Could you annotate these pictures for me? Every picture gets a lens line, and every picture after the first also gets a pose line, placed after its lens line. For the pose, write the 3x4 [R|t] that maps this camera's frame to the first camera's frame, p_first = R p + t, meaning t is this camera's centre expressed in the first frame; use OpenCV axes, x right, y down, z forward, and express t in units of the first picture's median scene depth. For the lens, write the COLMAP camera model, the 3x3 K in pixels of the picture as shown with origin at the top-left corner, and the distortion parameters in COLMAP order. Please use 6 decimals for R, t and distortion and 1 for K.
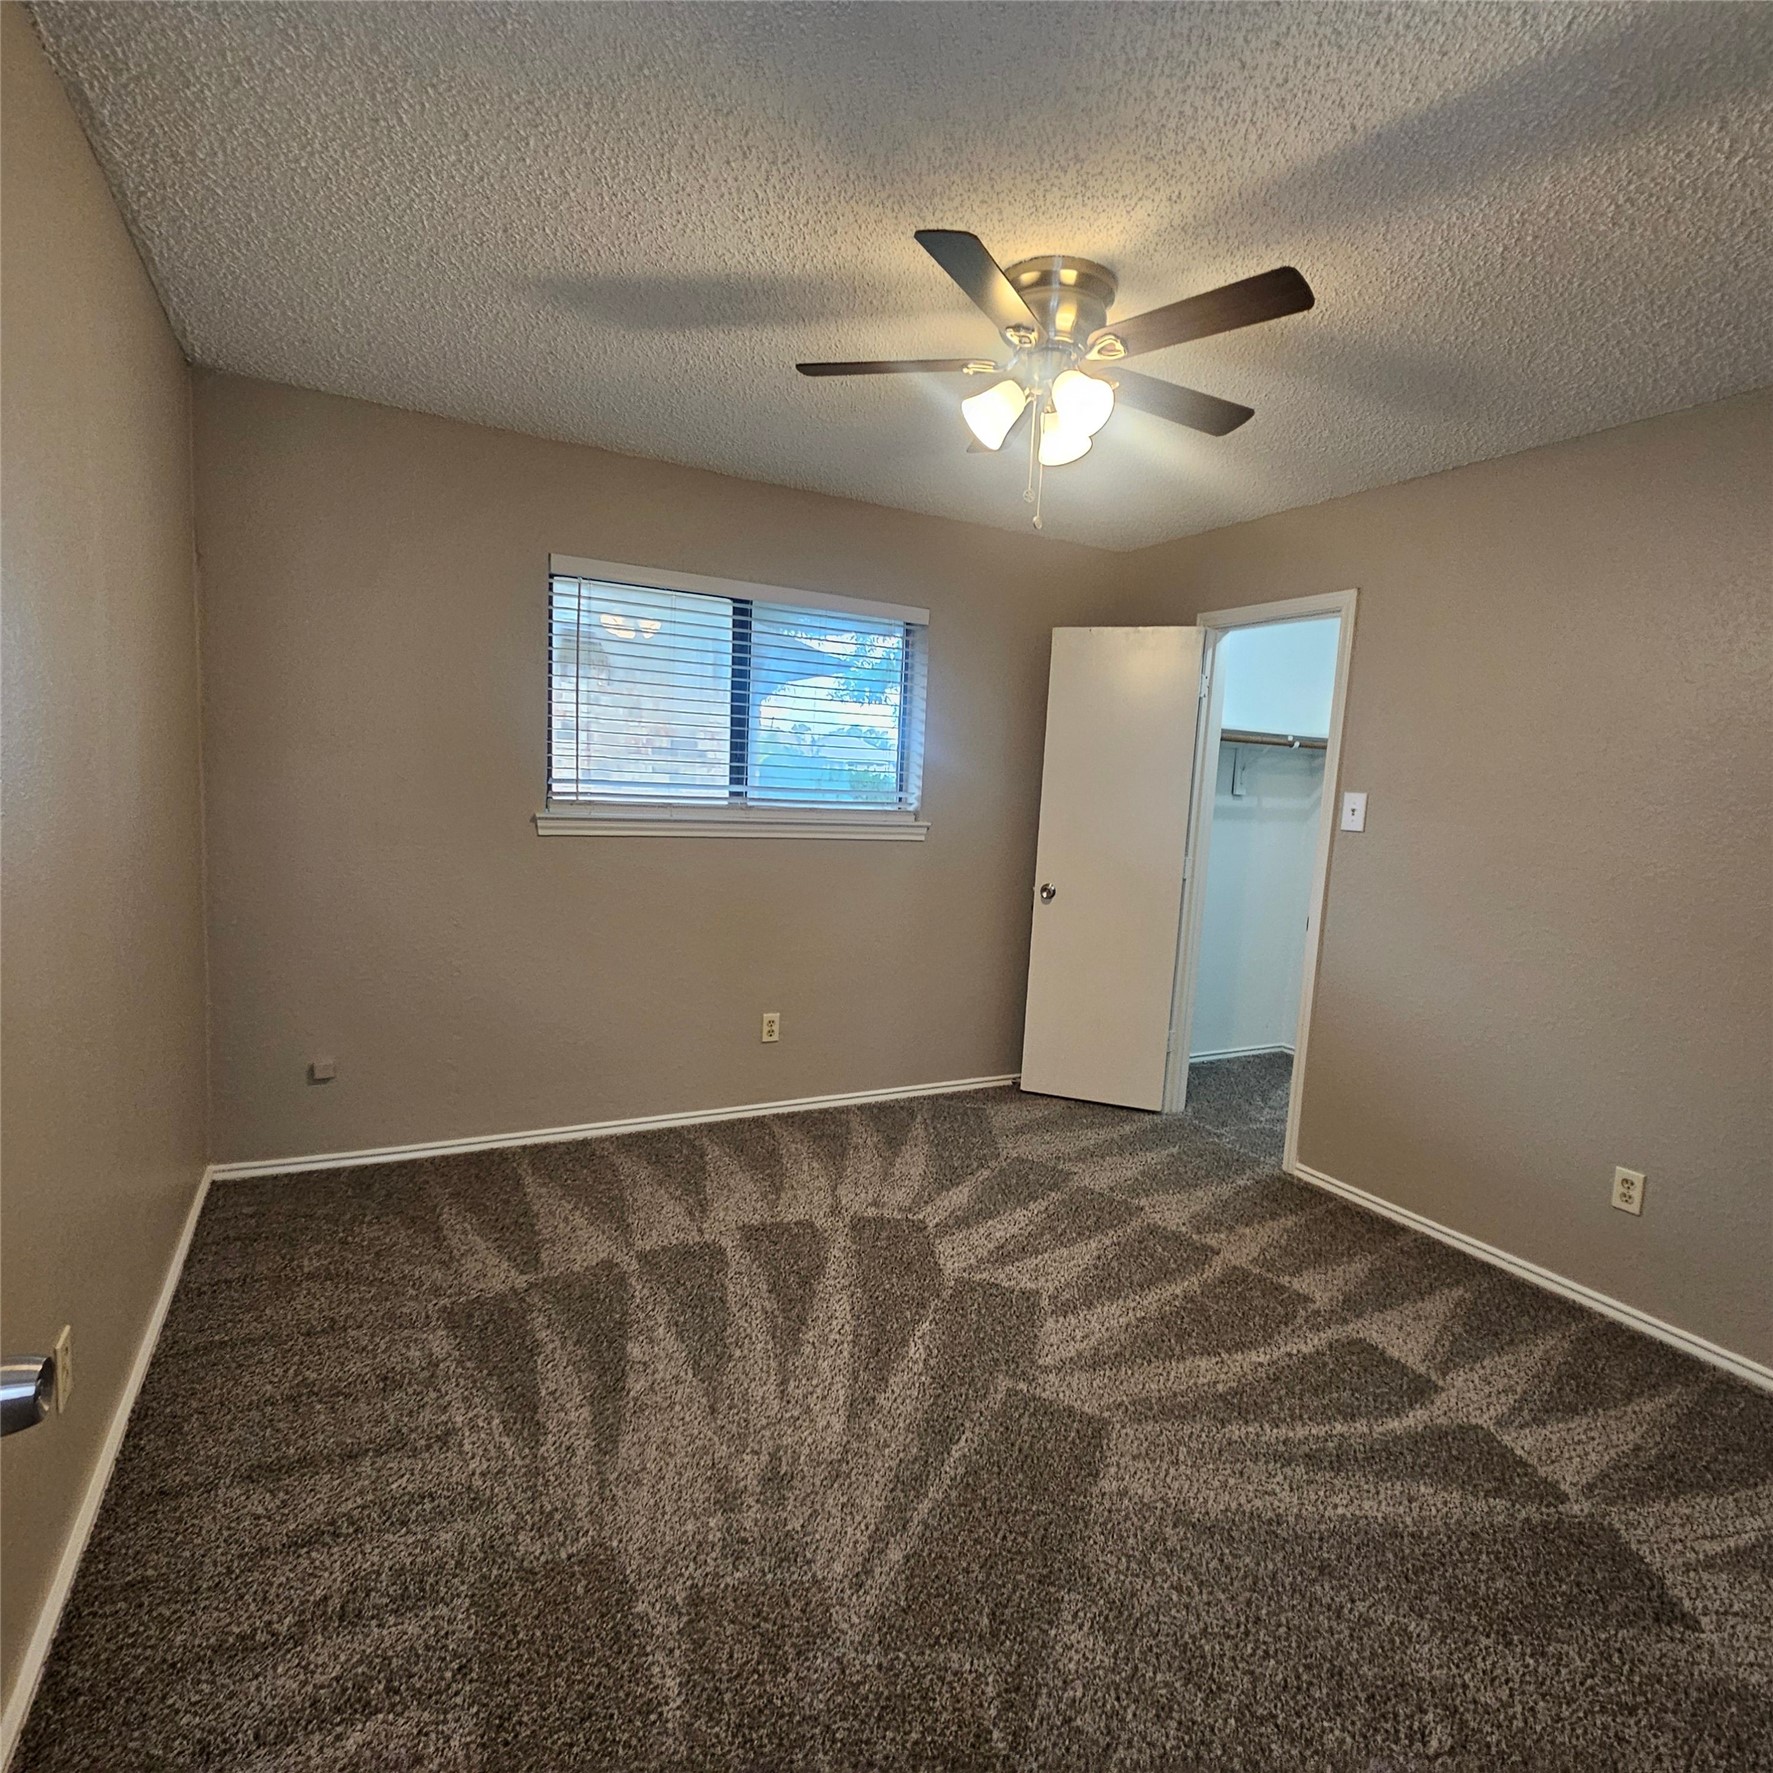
lens RADIAL K [[967.9, 0, 874.3], [0, 967.9, 894.0], [0, 0, 1]] dist [0.002690, -0.001127]
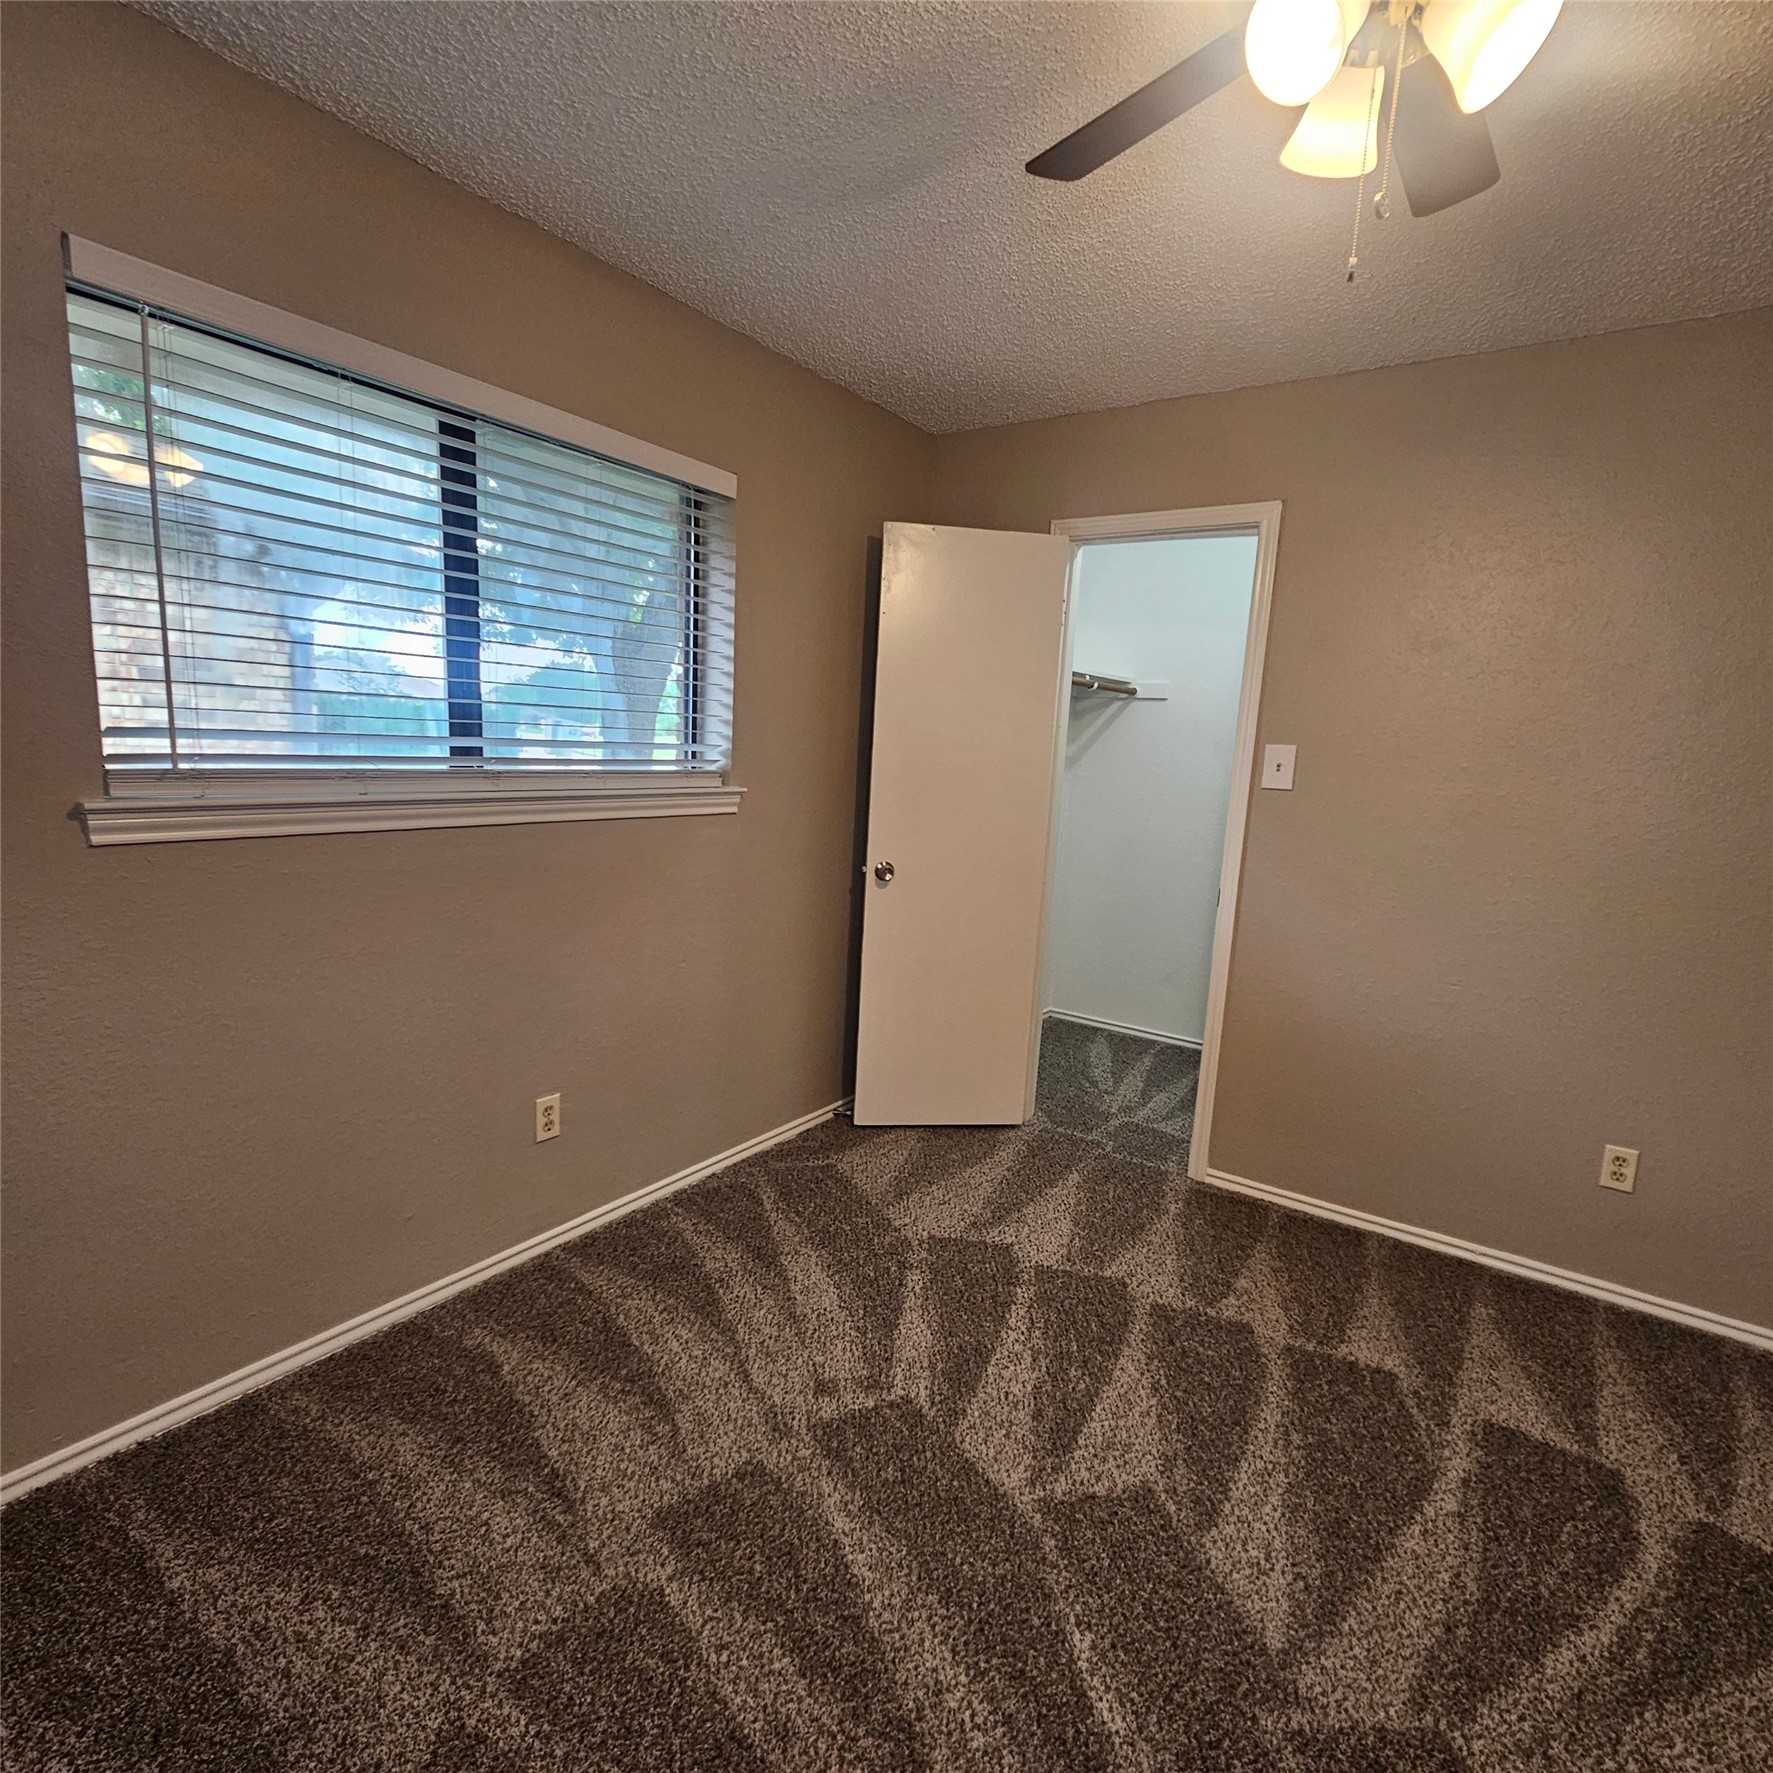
lens RADIAL K [[967.9, 0, 885.0], [0, 967.9, 894.7], [0, 0, 1]] dist [0.002690, -0.001127]
pose [[0.889093, -0.077338, 0.451145, -0.212137], [0.047708, 0.995912, 0.076706, -0.053942], [-0.455233, -0.046675, 0.889148, 0.383286]]
